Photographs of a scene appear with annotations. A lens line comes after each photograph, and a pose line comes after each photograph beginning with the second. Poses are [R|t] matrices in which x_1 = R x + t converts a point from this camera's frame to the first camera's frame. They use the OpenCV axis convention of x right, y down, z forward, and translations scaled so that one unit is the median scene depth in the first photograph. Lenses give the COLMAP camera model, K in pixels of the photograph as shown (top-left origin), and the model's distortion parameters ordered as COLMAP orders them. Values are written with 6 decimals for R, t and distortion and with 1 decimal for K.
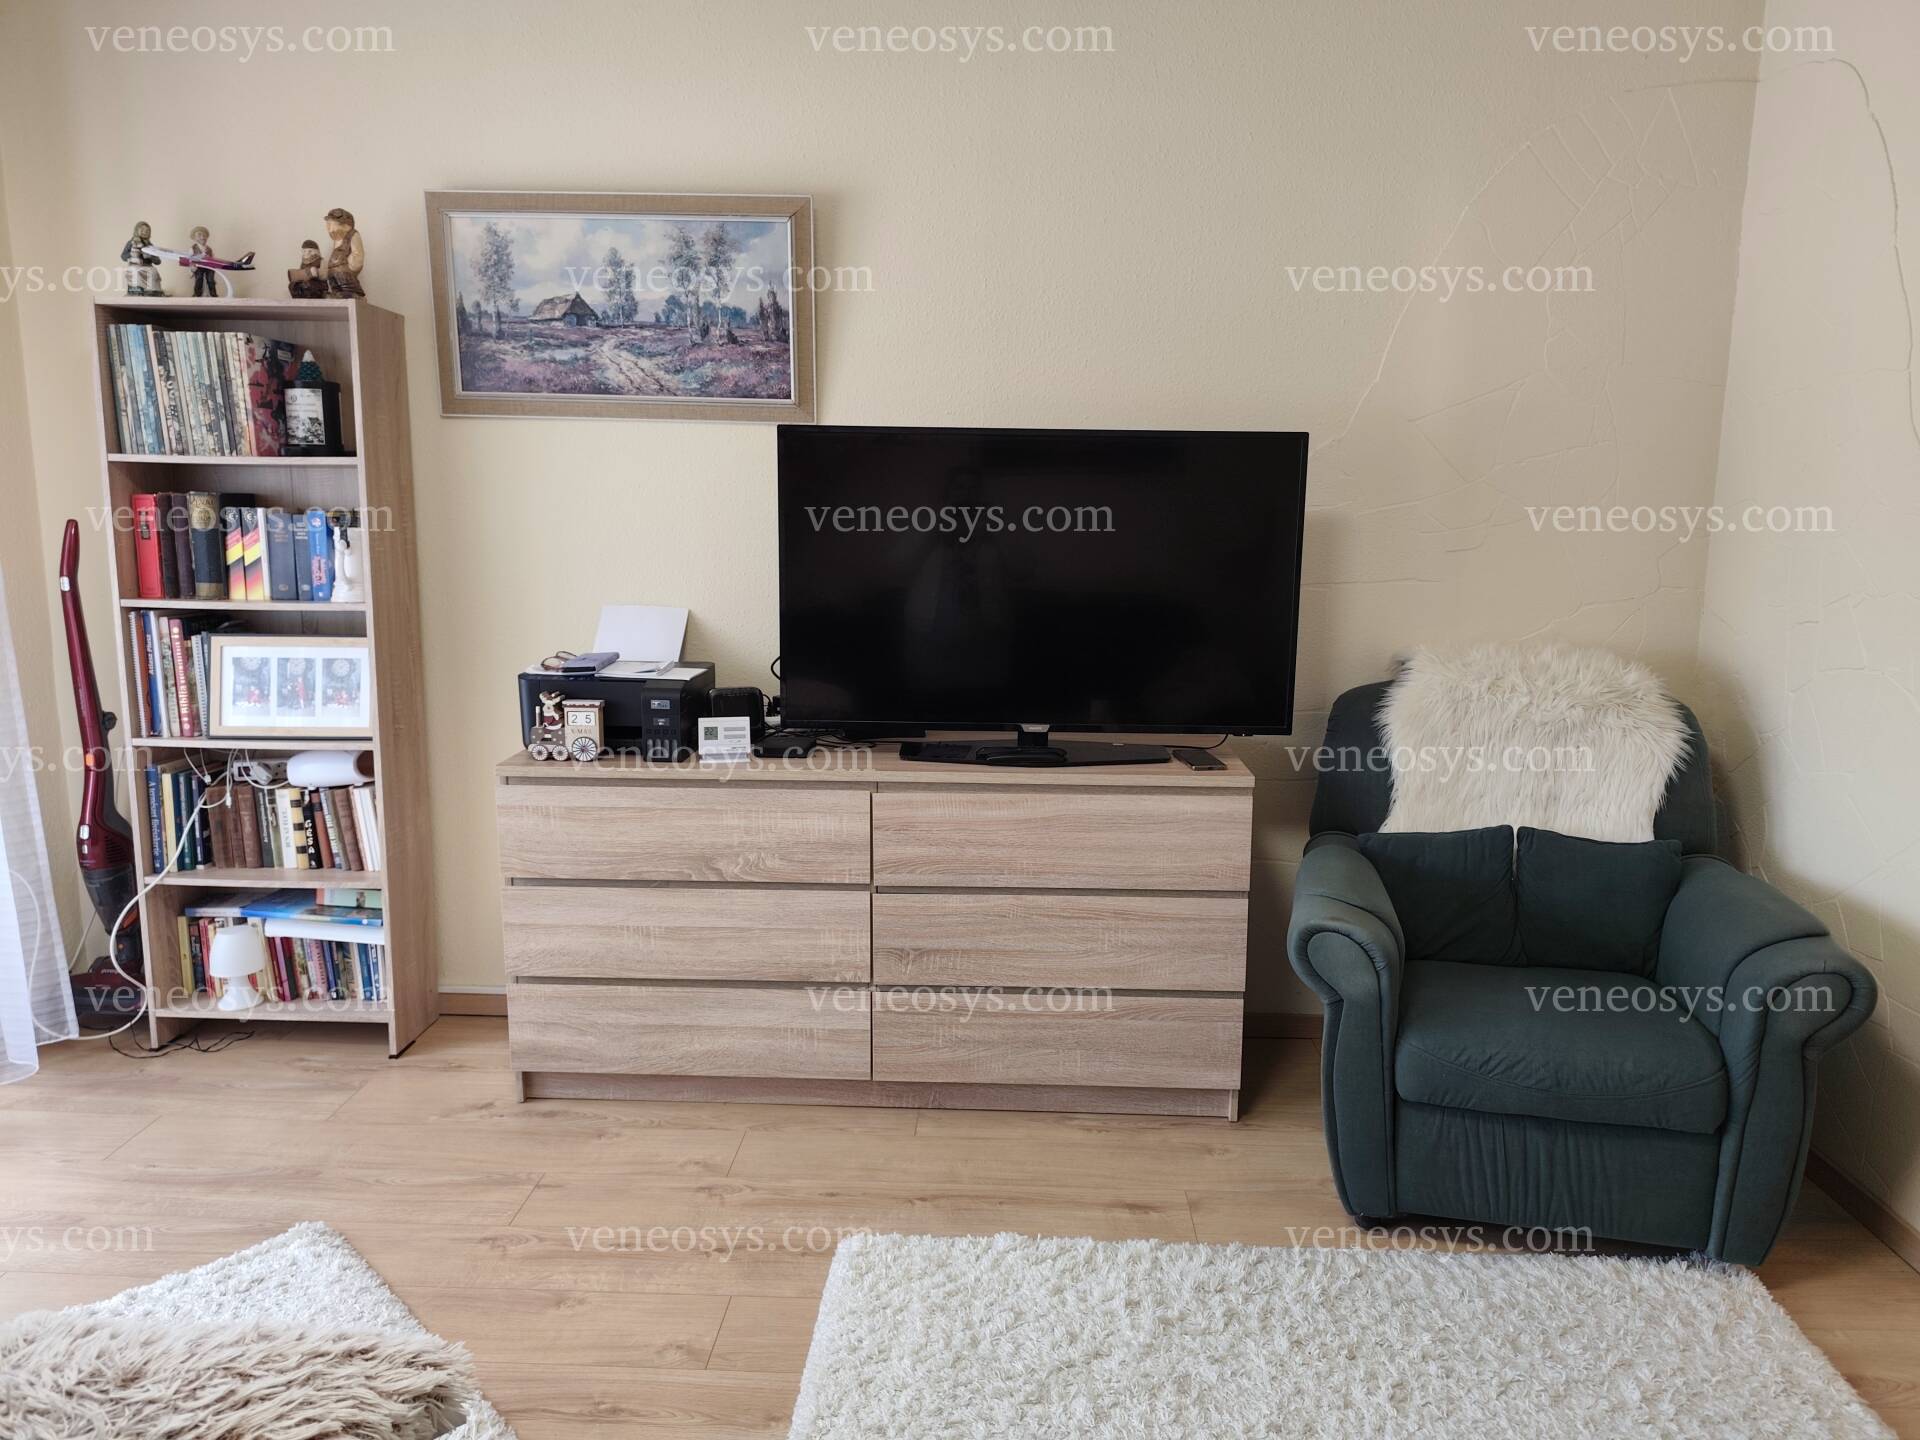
lens RADIAL K [[1319.7, 0, 963.2], [0, 1319.7, 726.4], [0, 0, 1]] dist [0.015505, -0.021361]
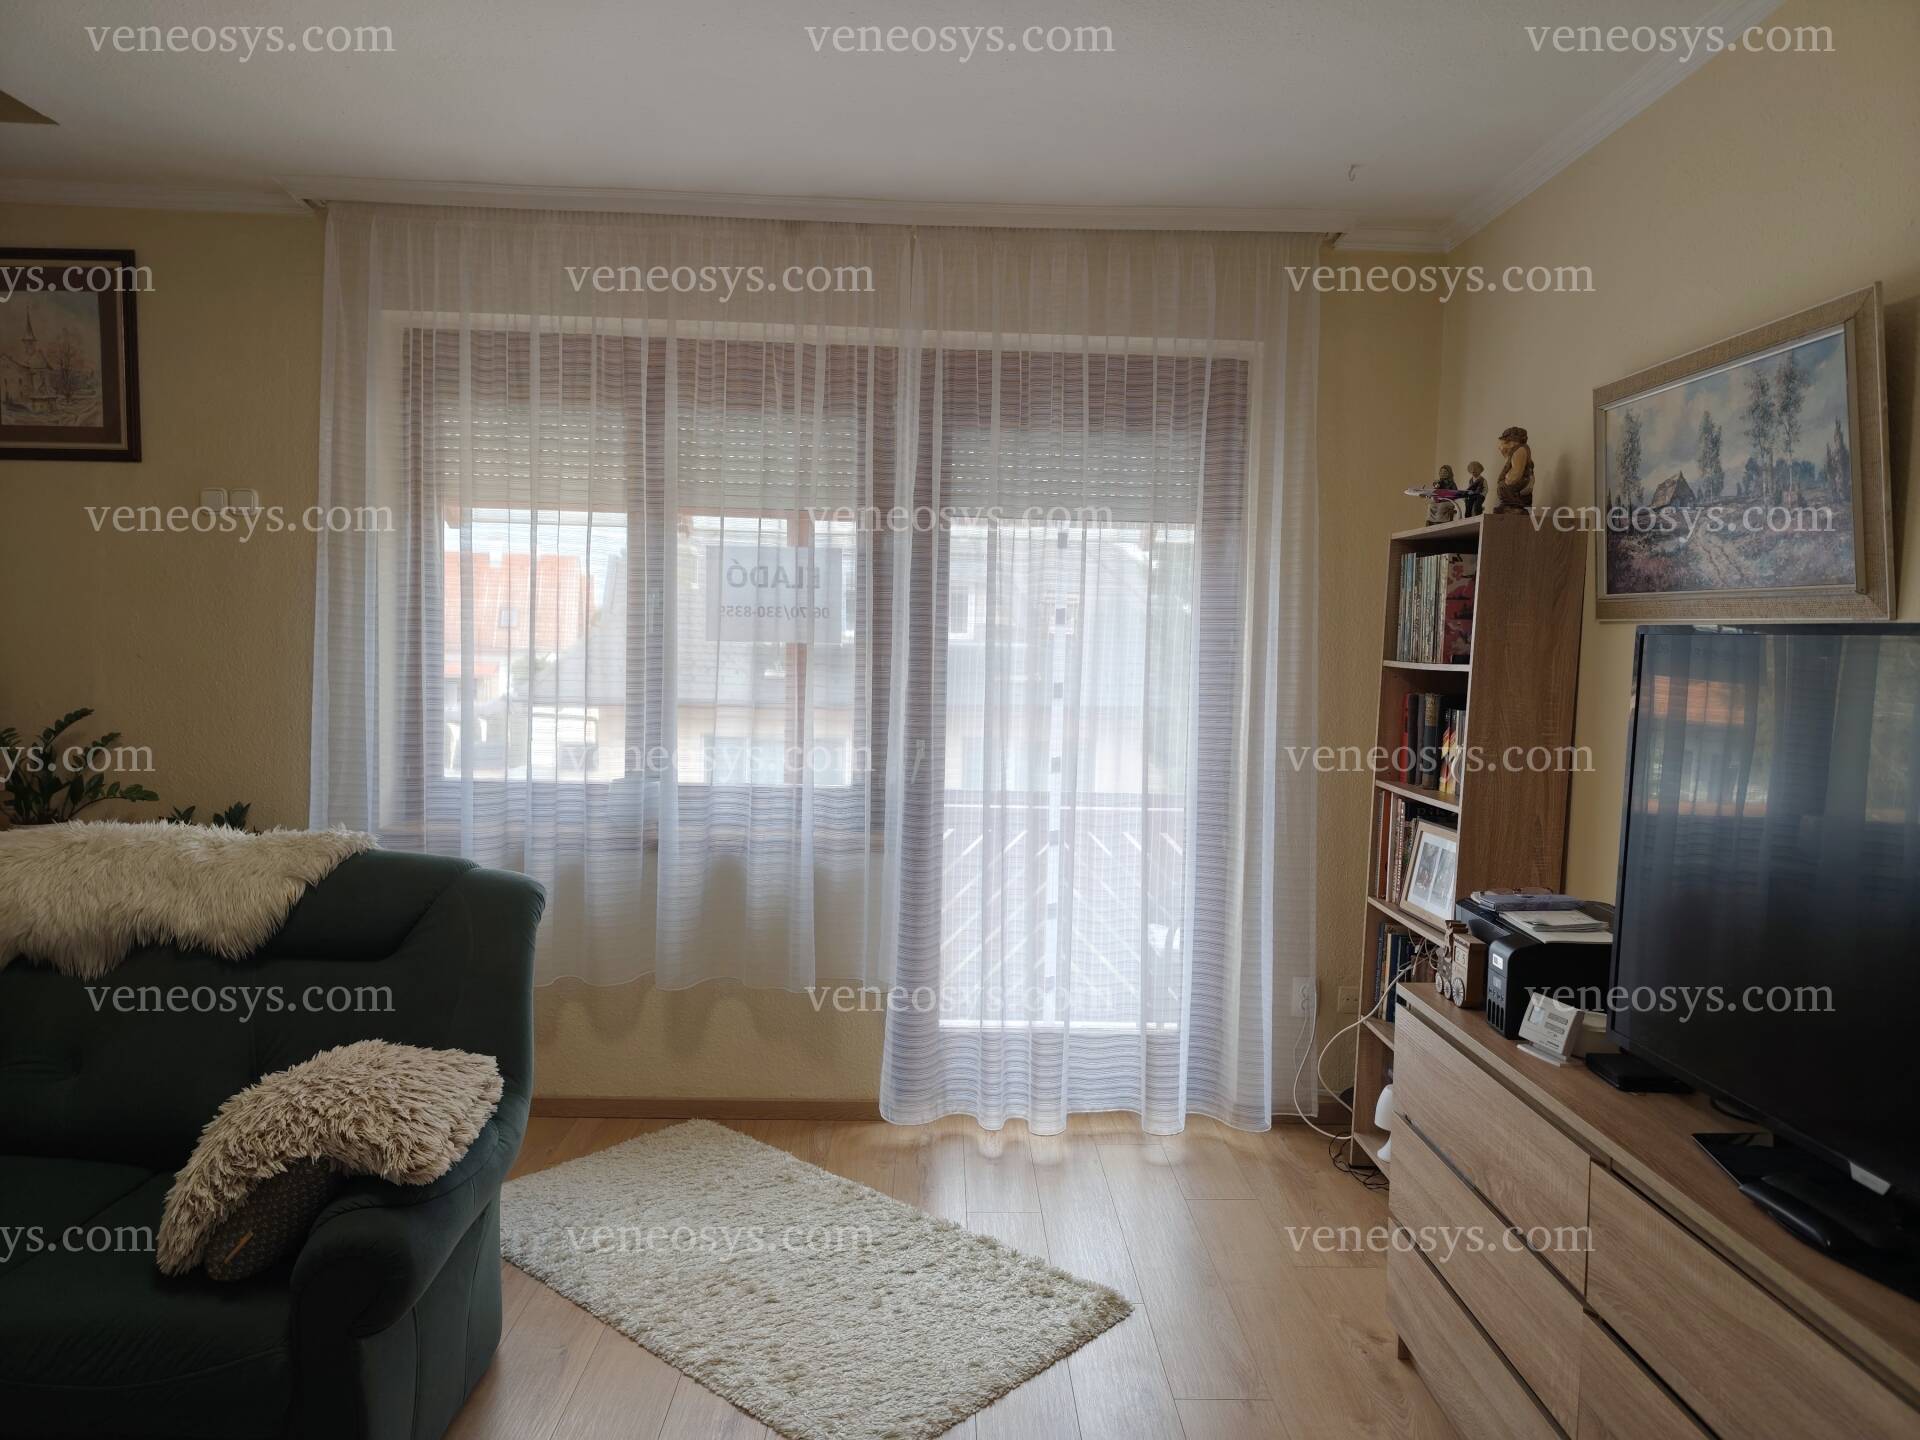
lens RADIAL K [[1319.7, 0, 962.4], [0, 1319.7, 724.0], [0, 0, 1]] dist [0.015505, -0.021361]
pose [[0.044514, 0.053691, -0.997565, 0.522884], [-0.200640, 0.978689, 0.043723, -0.119680], [0.978653, 0.198205, 0.054338, 0.546988]]
